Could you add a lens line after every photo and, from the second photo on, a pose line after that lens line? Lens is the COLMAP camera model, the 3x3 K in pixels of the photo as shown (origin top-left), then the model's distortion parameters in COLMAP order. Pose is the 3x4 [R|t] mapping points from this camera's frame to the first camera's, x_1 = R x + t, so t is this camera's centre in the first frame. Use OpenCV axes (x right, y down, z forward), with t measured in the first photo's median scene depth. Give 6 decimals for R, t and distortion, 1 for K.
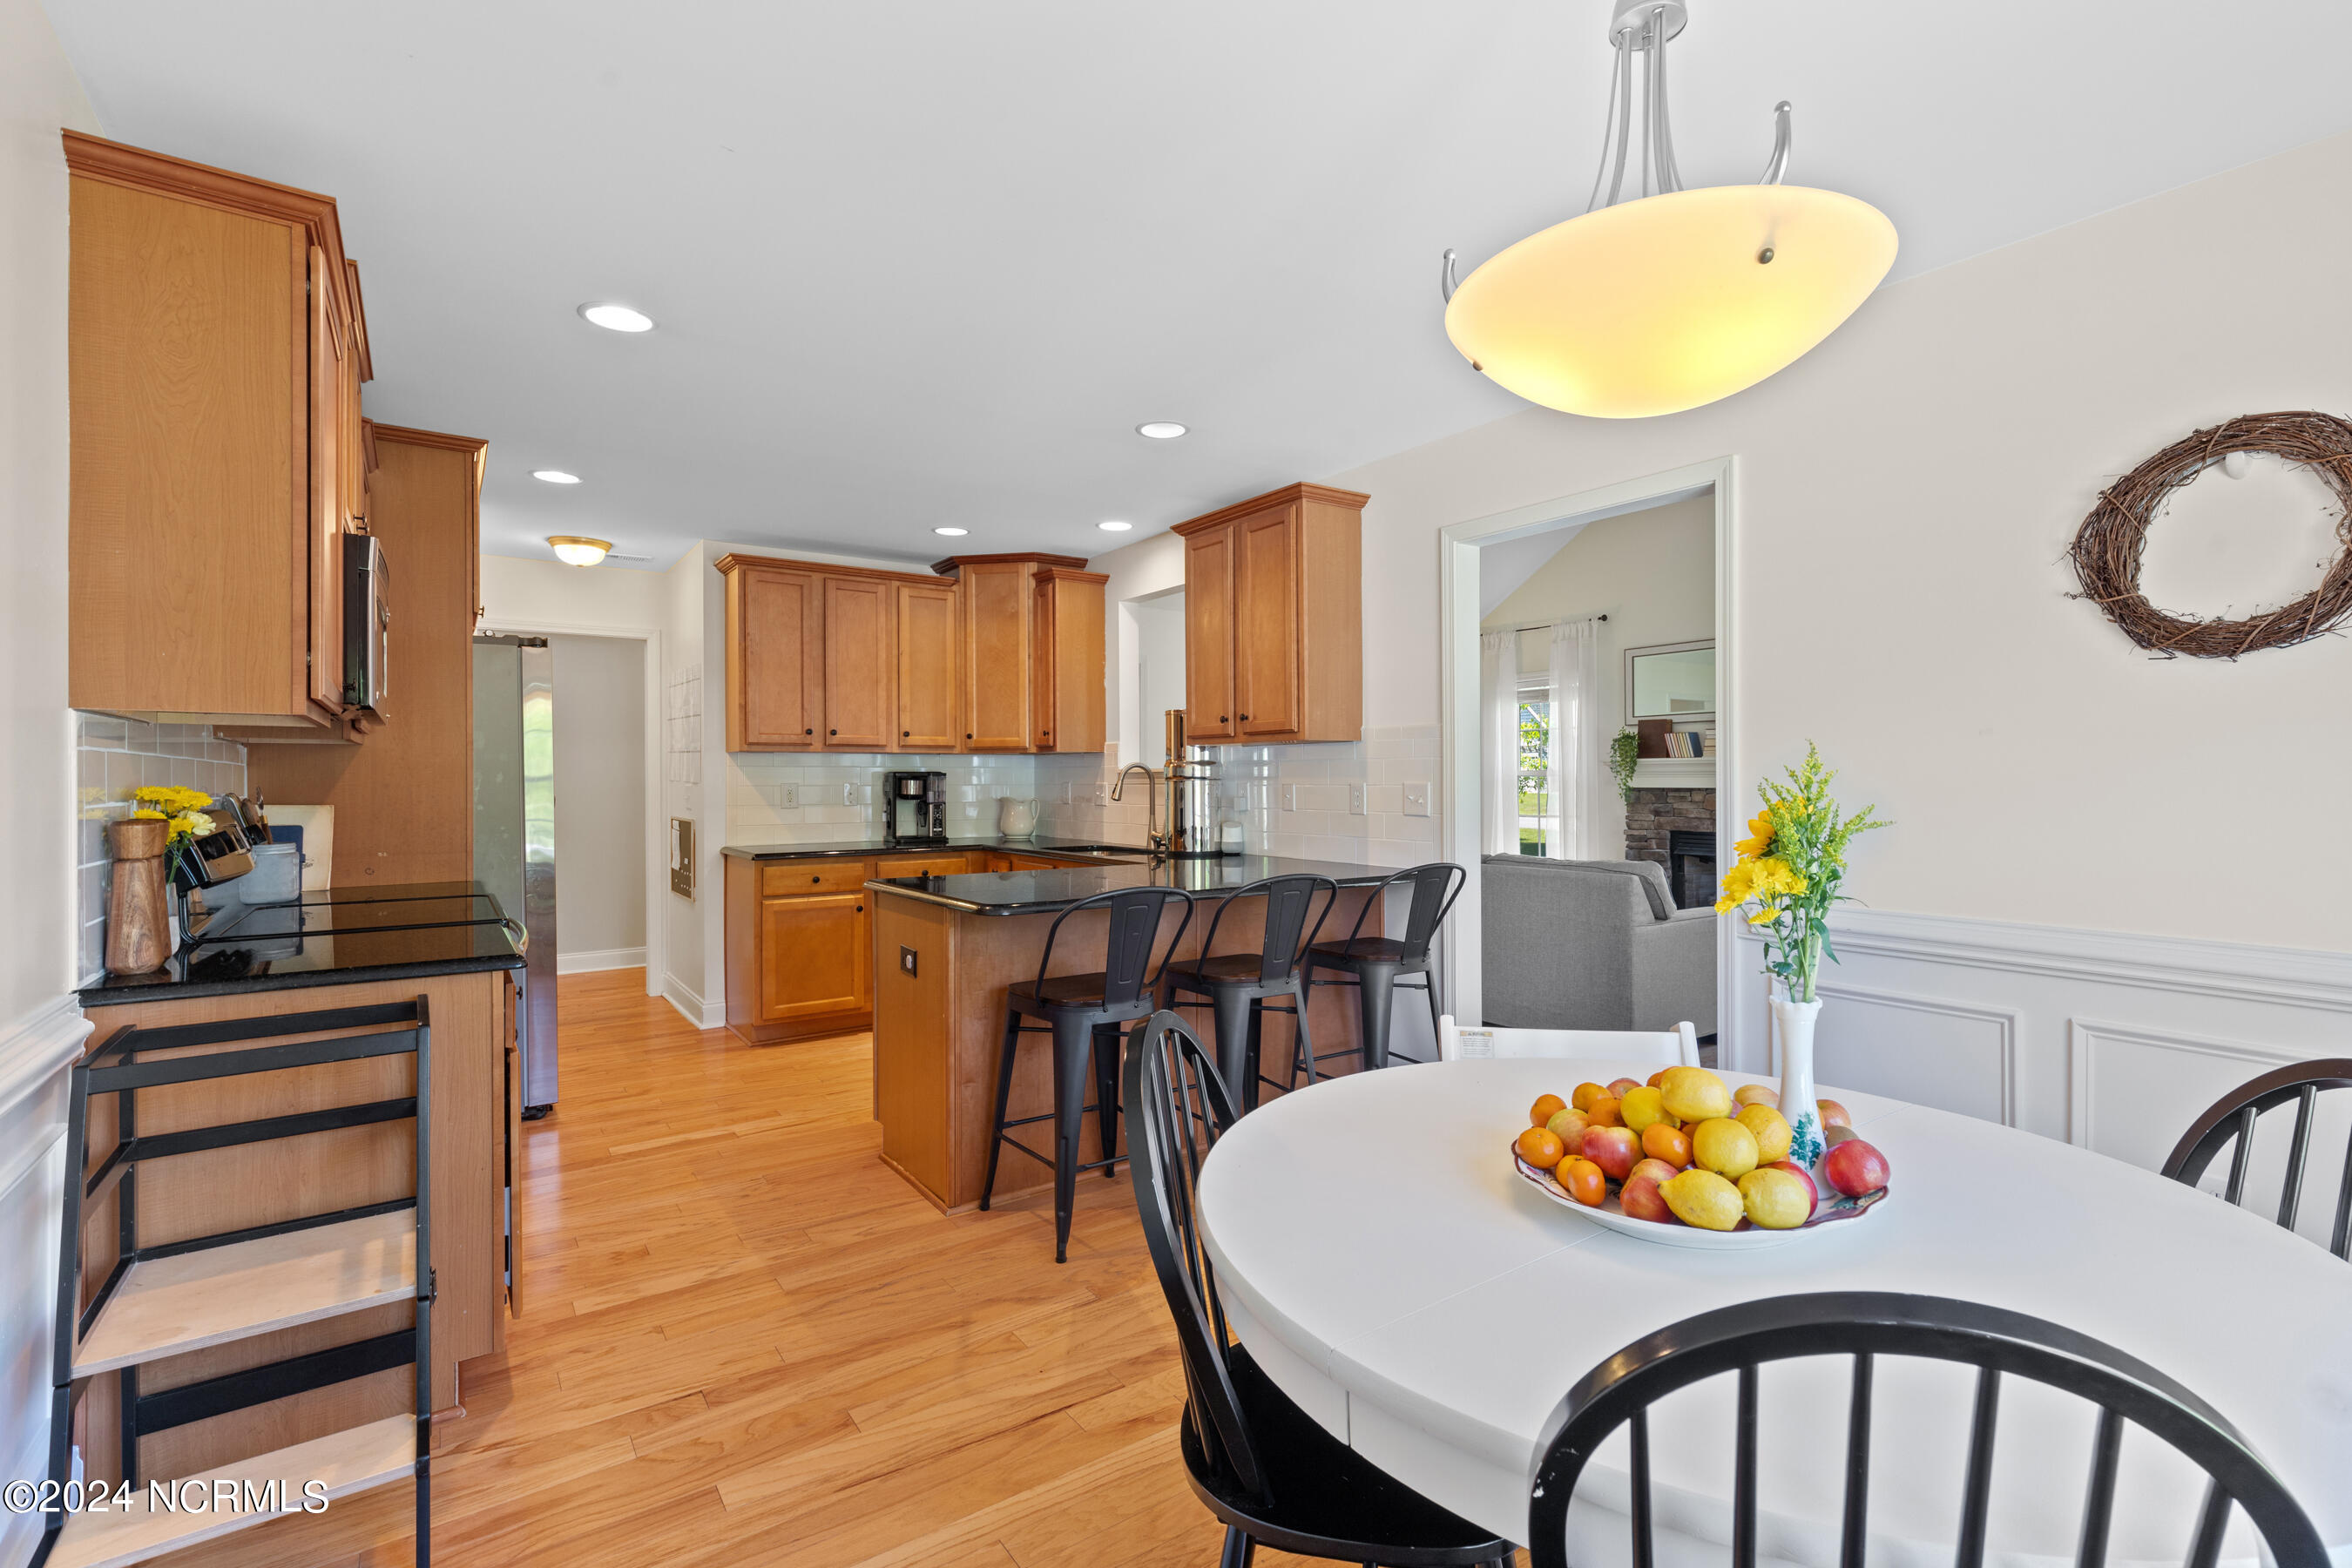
lens RADIAL K [[1048.3, 0, 1179.5], [0, 1048.3, 774.6], [0, 0, 1]] dist [0.005327, -0.000575]
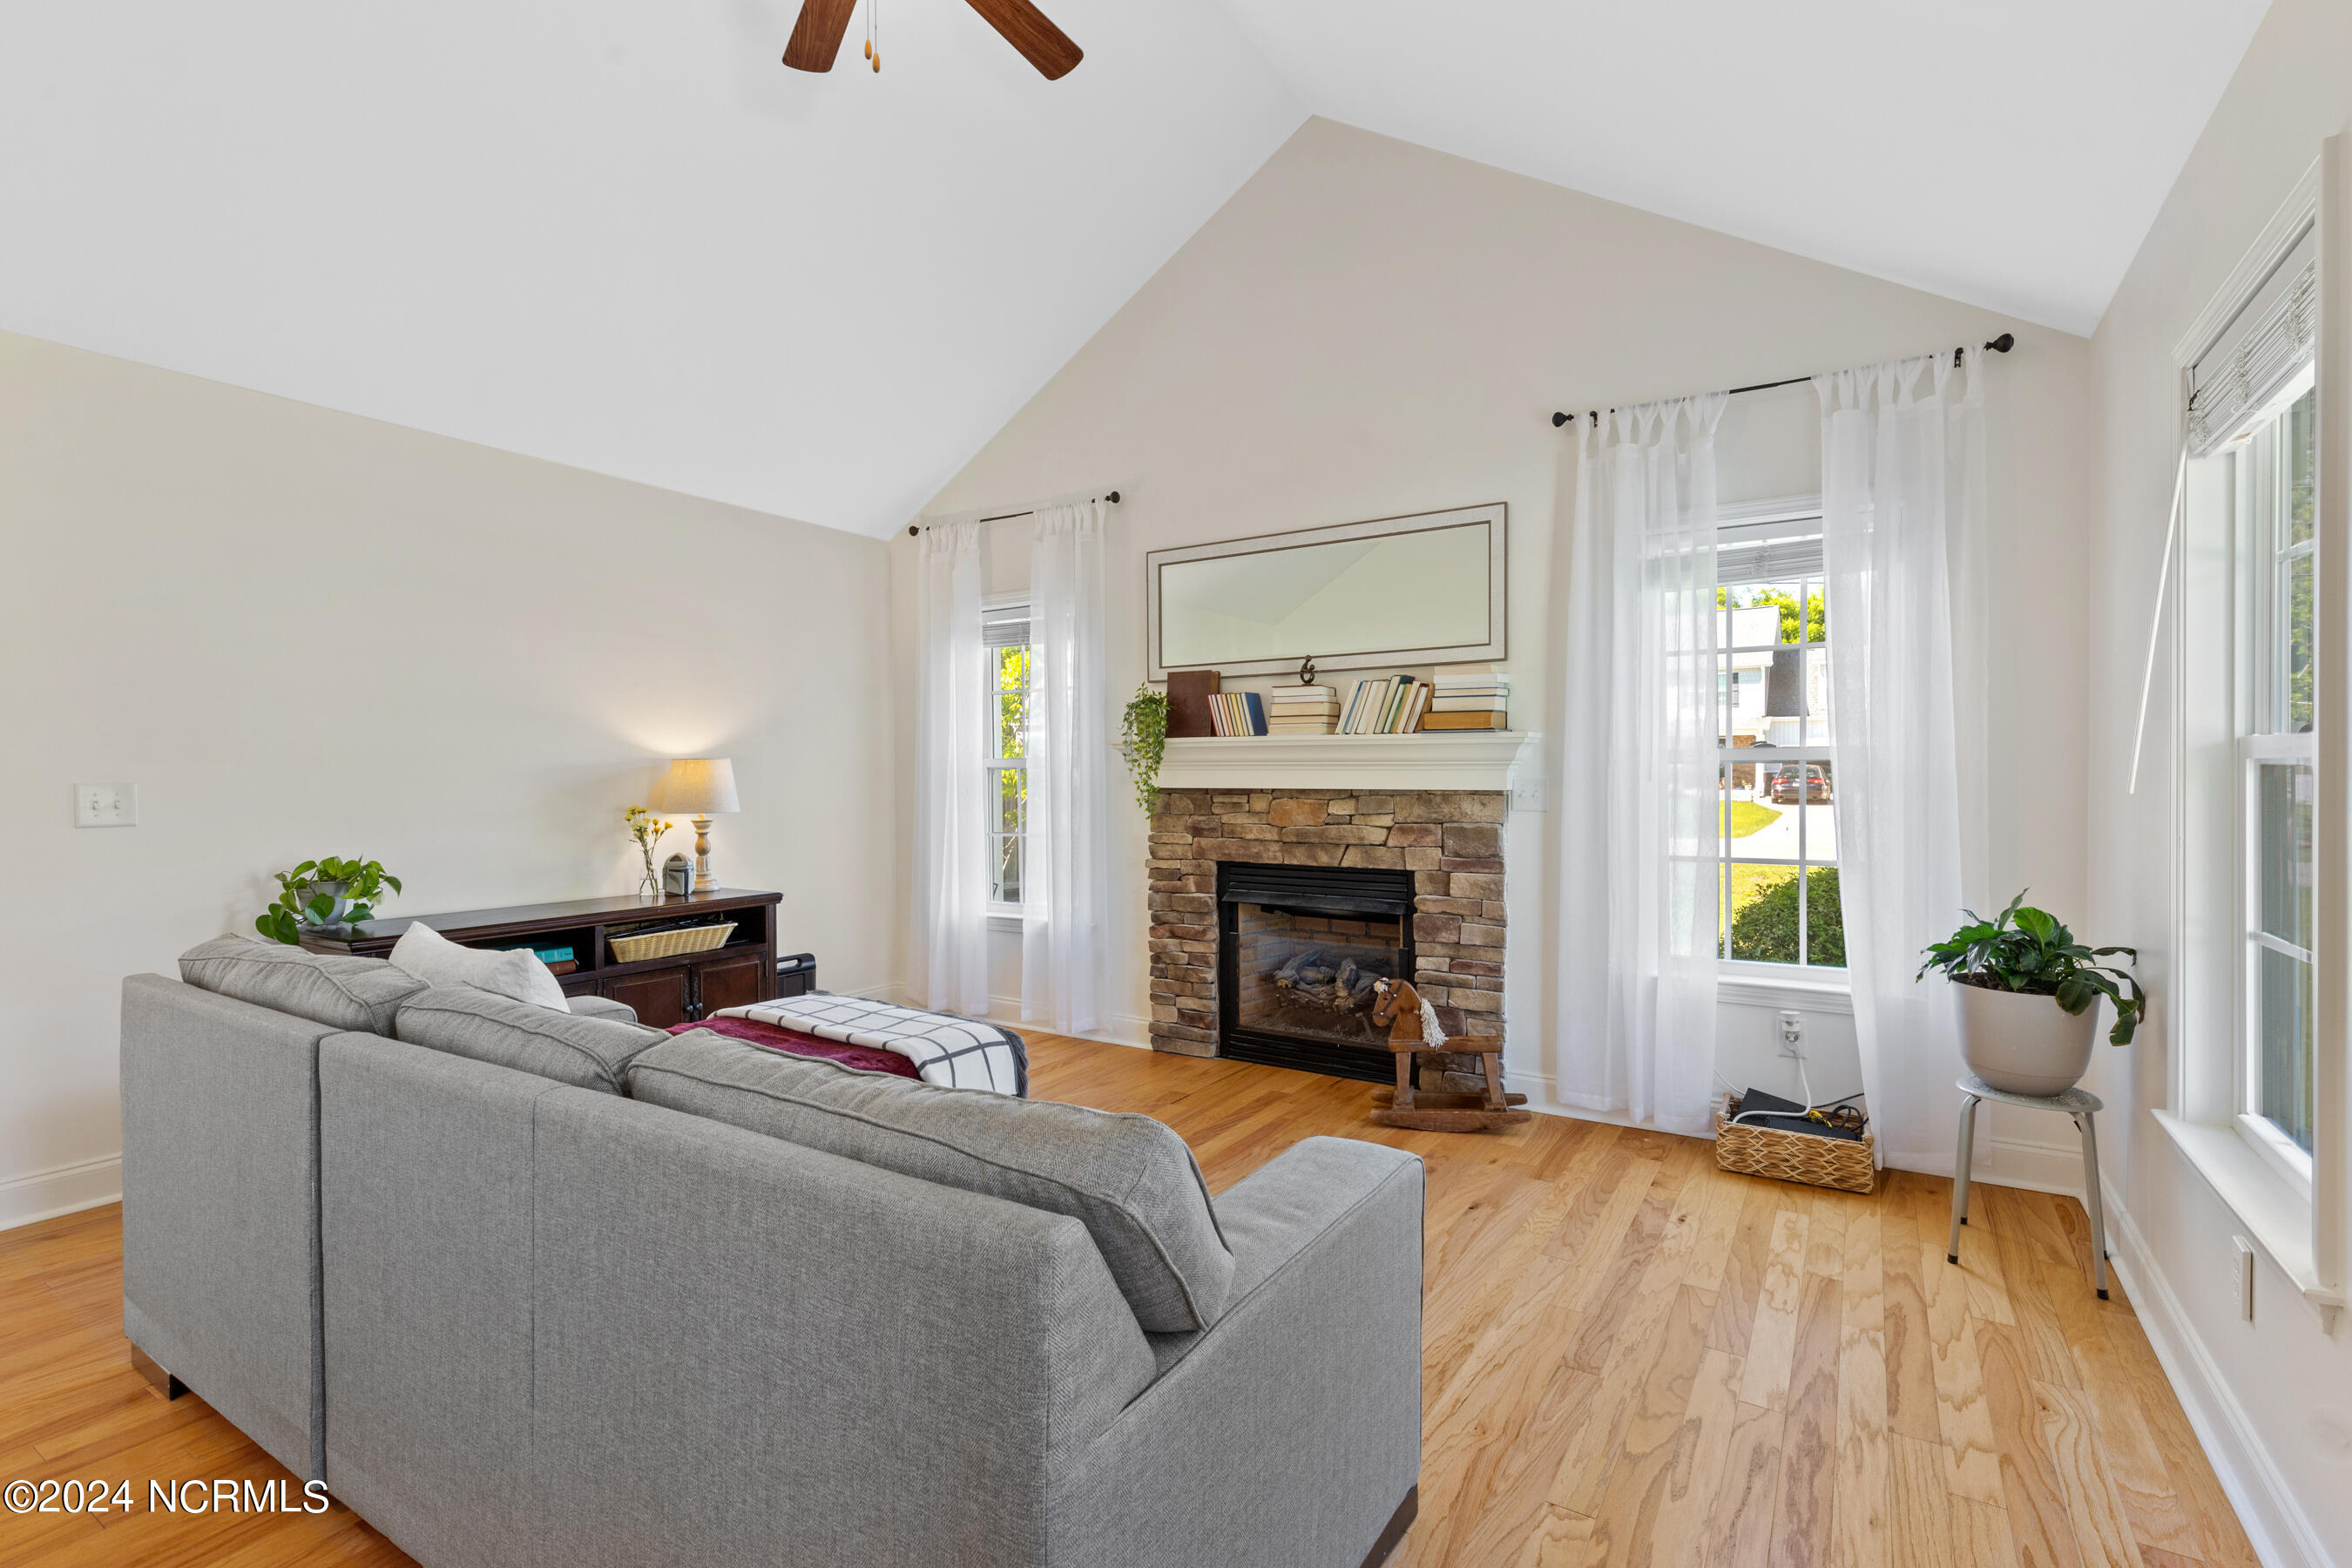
lens RADIAL K [[1048.3, 0, 1179.5], [0, 1048.3, 774.6], [0, 0, 1]] dist [0.005327, -0.000575]
pose [[0.921022, -0.002519, 0.389502, 0.310349], [0.000030, 0.999980, 0.006397, 0.001807], [-0.389510, -0.005880, 0.921003, 0.660870]]
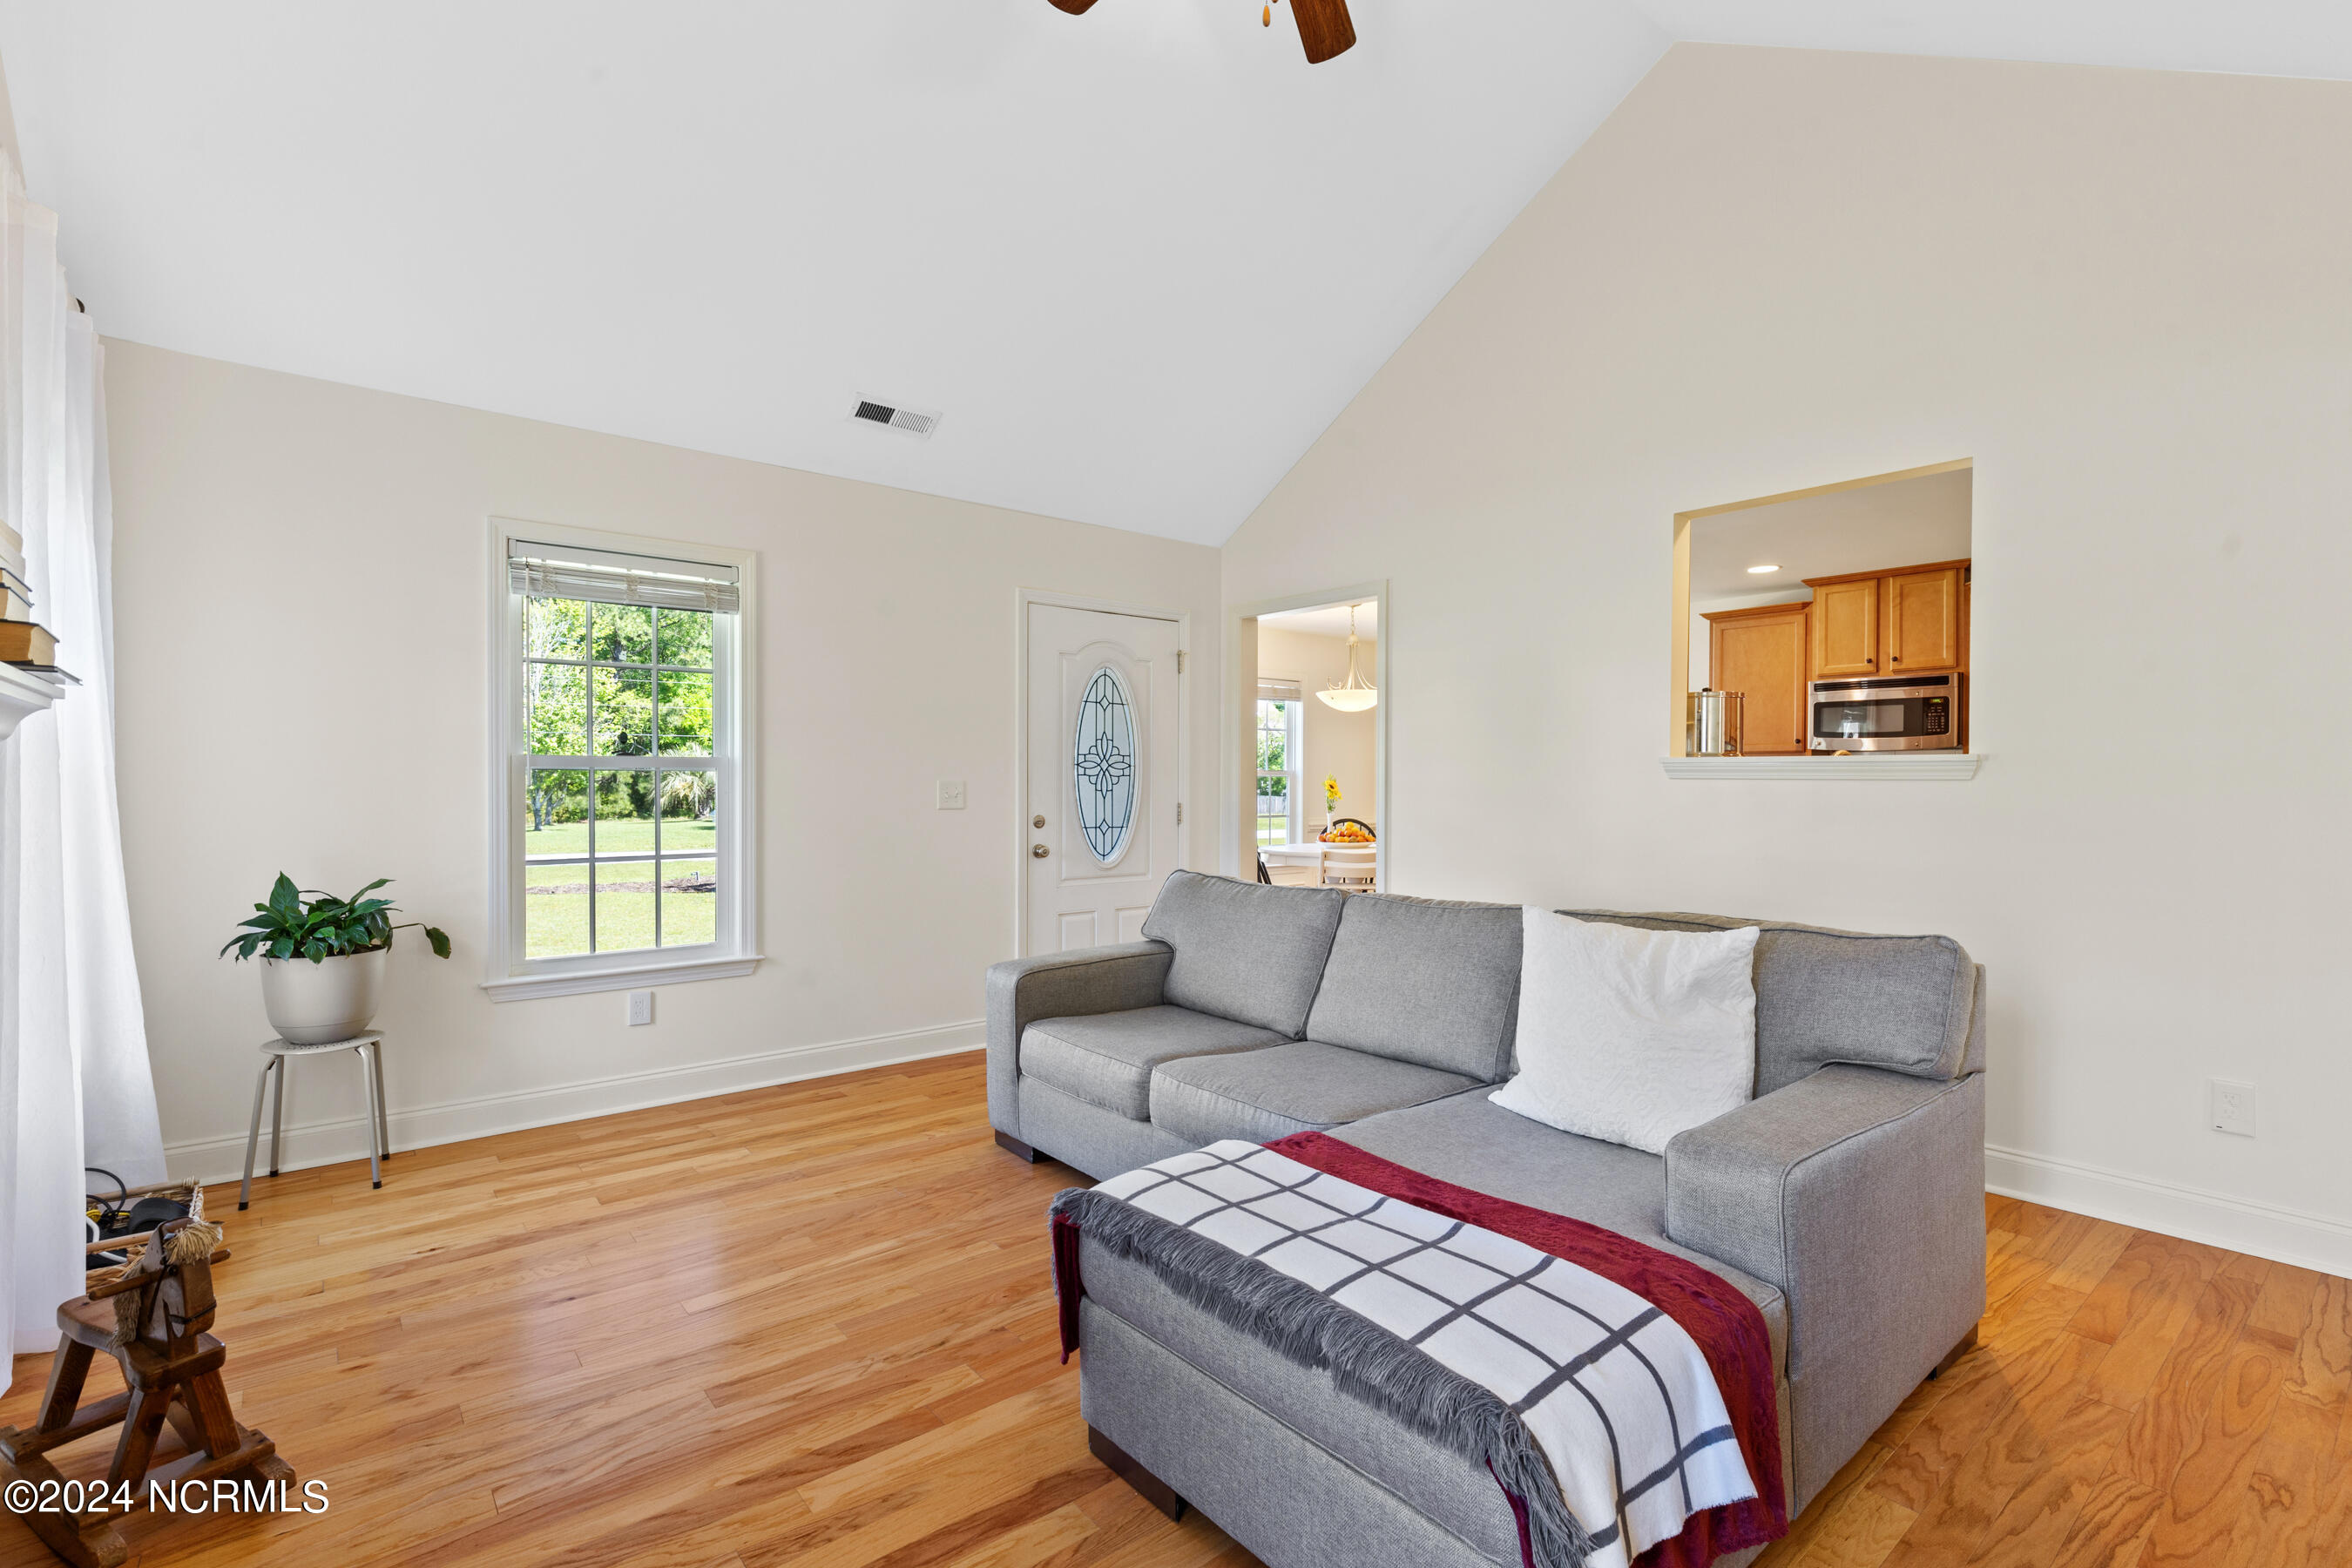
lens RADIAL K [[1077.2, 0, 1149.2], [0, 1077.2, 750.6], [0, 0, 1]] dist [0.002631, -0.000472]
pose [[-0.997957, -0.000580, -0.063889, 0.443673], [0.001764, 0.999328, -0.036625, 0.014685], [0.063867, -0.036663, -0.997285, 1.561497]]
